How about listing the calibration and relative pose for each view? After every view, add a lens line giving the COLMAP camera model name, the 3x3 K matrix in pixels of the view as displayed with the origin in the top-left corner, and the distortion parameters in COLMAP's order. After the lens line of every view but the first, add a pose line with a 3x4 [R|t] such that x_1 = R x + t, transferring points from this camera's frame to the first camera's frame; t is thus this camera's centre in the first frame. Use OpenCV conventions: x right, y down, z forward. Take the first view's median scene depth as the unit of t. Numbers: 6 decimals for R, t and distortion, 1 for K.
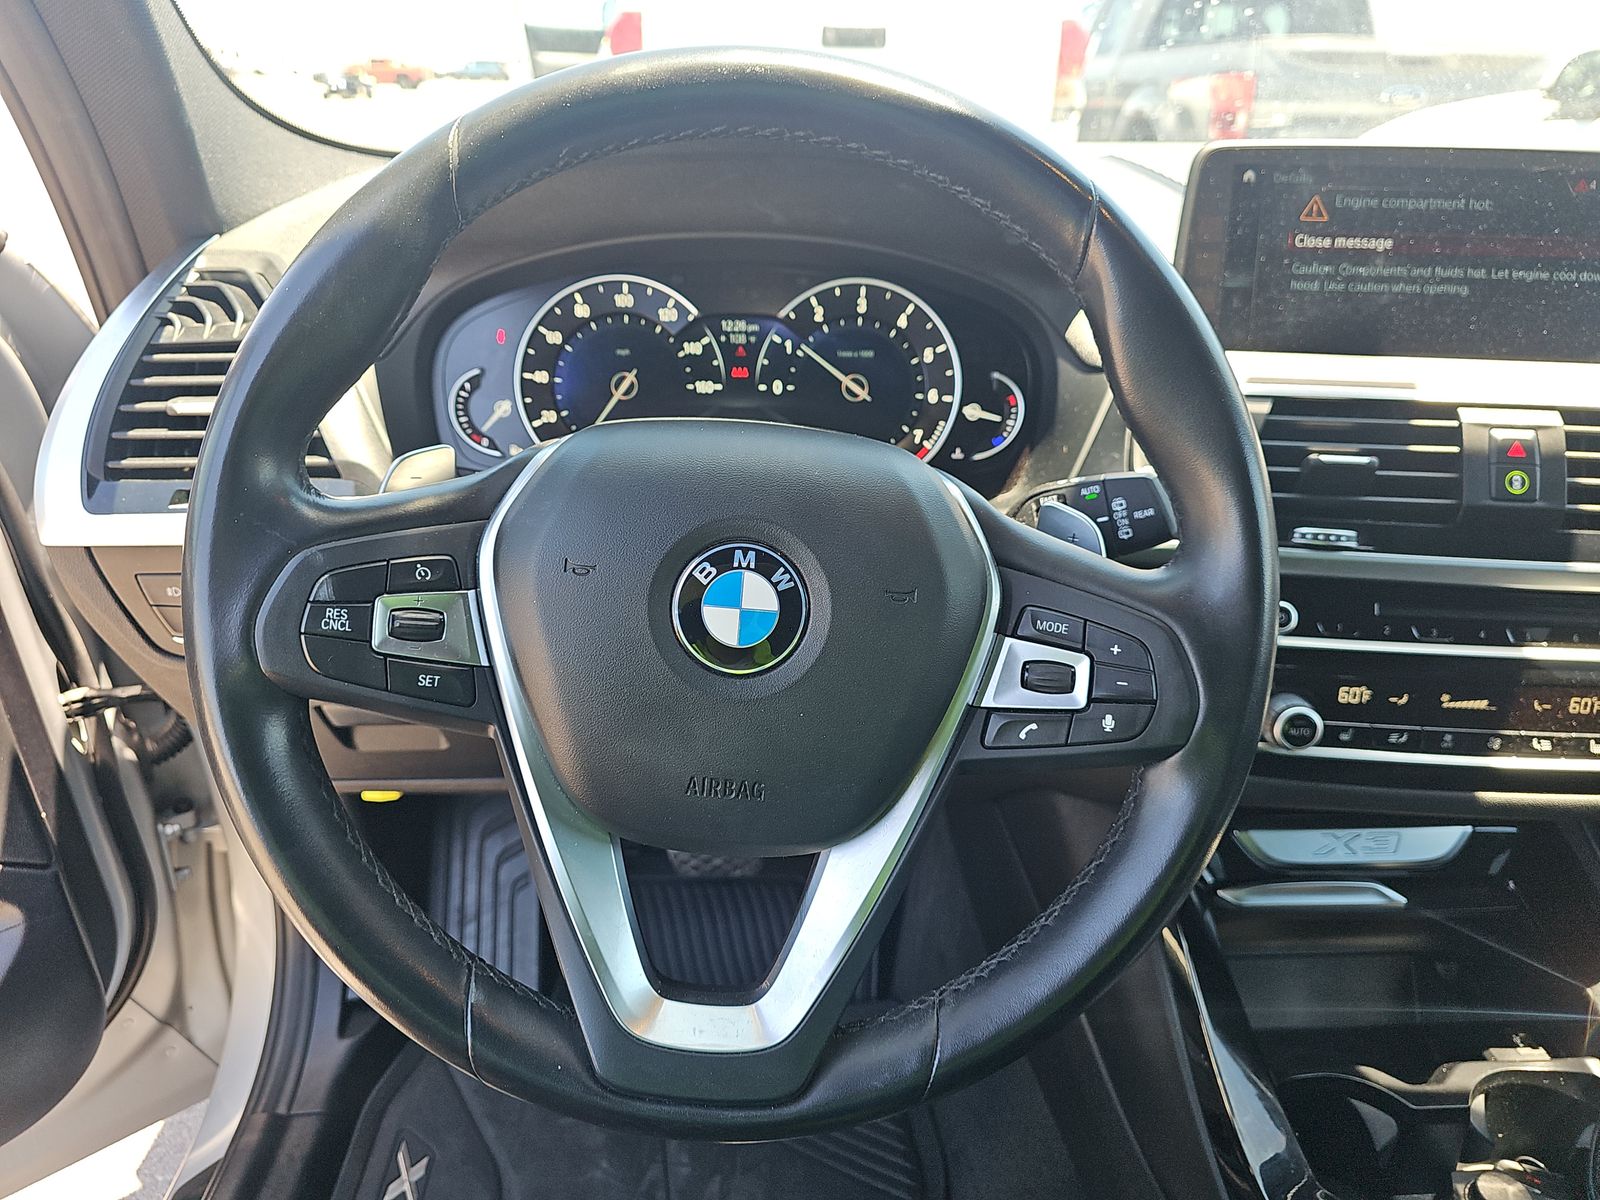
lens RADIAL K [[1045.7, 0, 790.5], [0, 1045.7, 606.4], [0, 0, 1]] dist [0.011096, -0.020826]
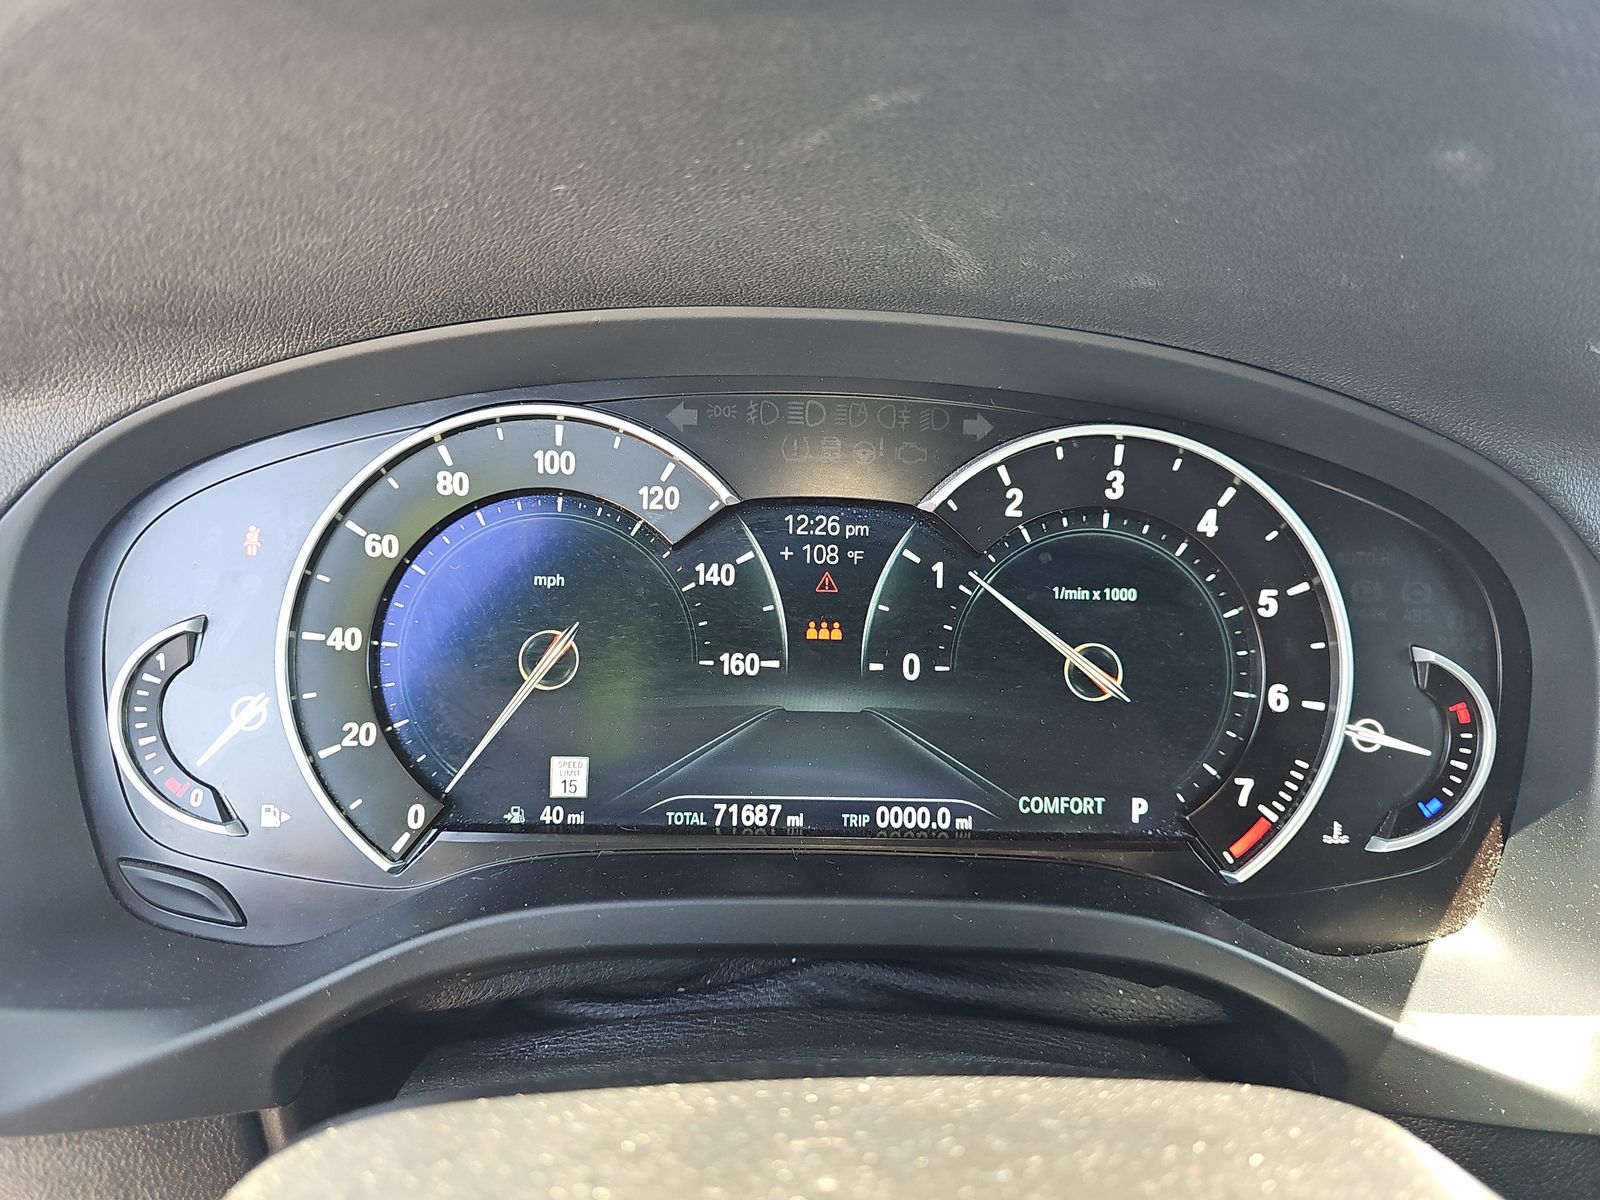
lens RADIAL K [[1045.7, 0, 796.0], [0, 1045.7, 604.4], [0, 0, 1]] dist [0.011096, -0.020826]
pose [[0.999631, 0.020982, 0.017265, -0.069910], [-0.019348, 0.995762, -0.089906, -0.203991], [-0.019078, 0.089539, 0.995801, 0.598810]]
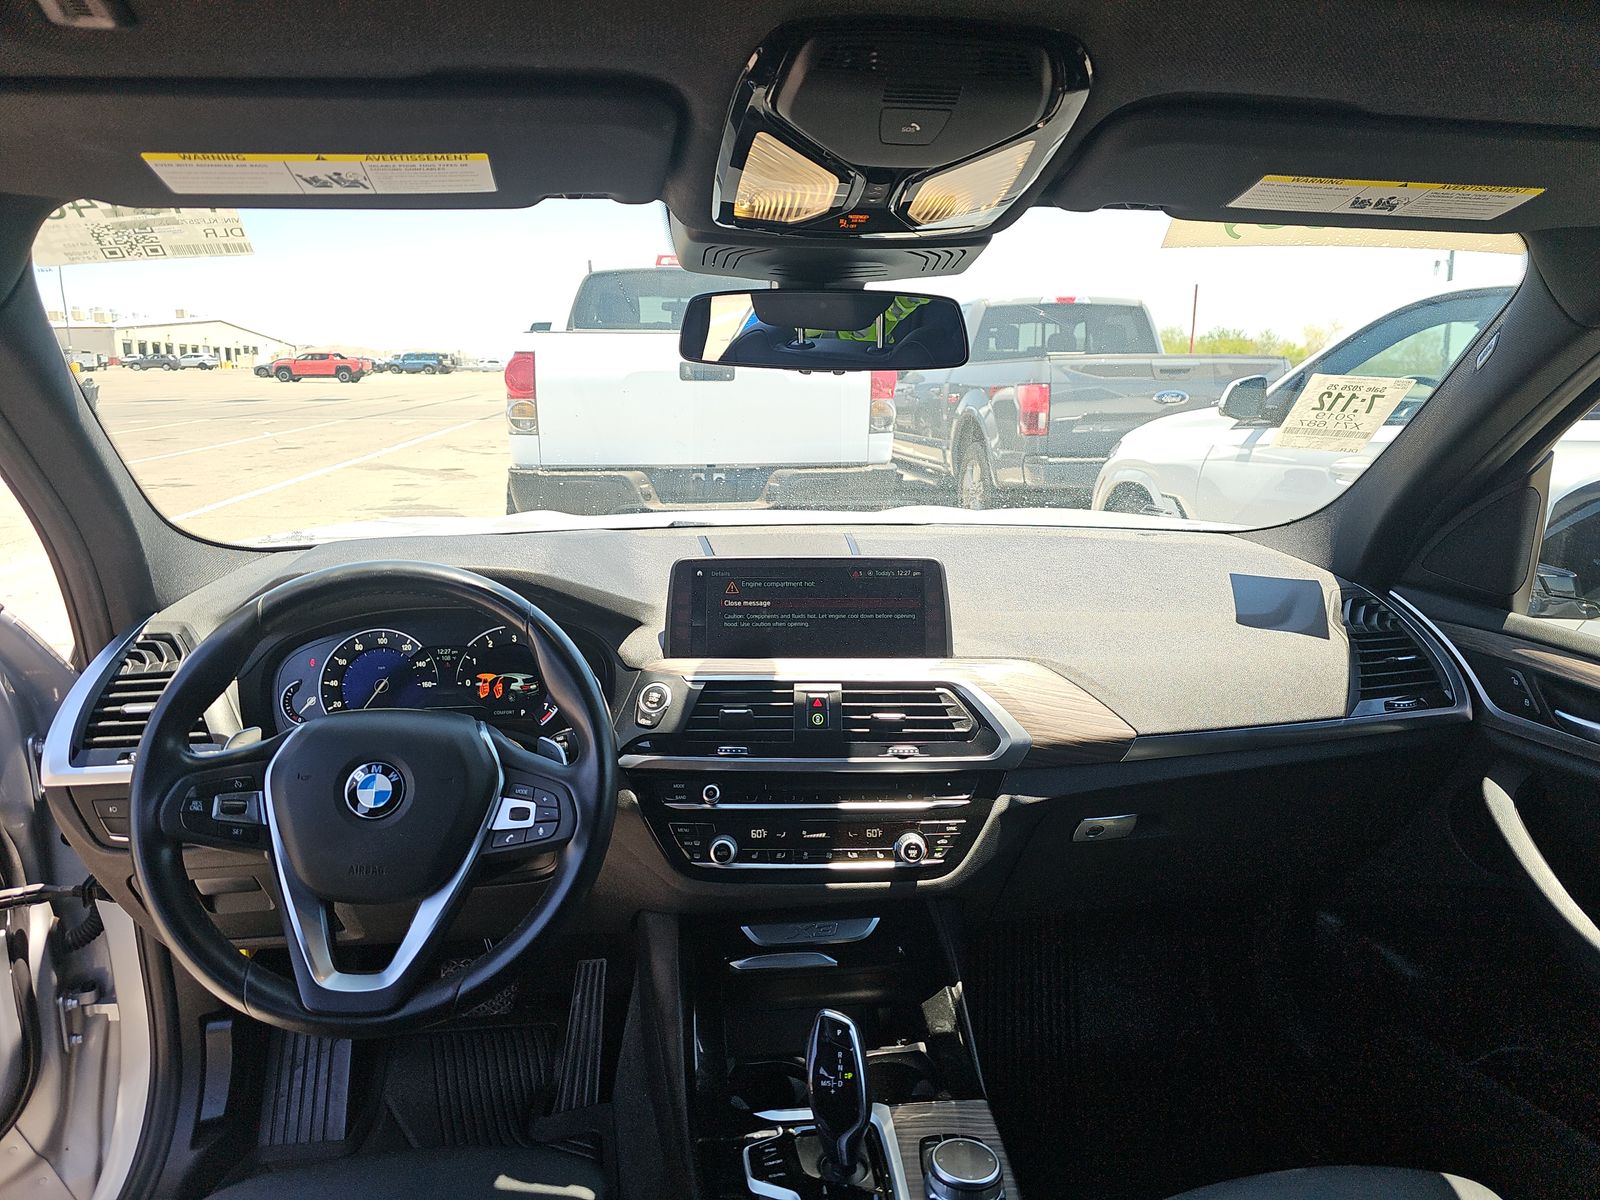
lens RADIAL K [[1045.7, 0, 814.1], [0, 1045.7, 594.9], [0, 0, 1]] dist [0.011096, -0.020826]
pose [[0.995889, -0.031818, 0.084815, 0.459088], [0.051501, 0.969117, -0.241165, 0.119348], [-0.074522, 0.244542, 0.966771, -0.893596]]
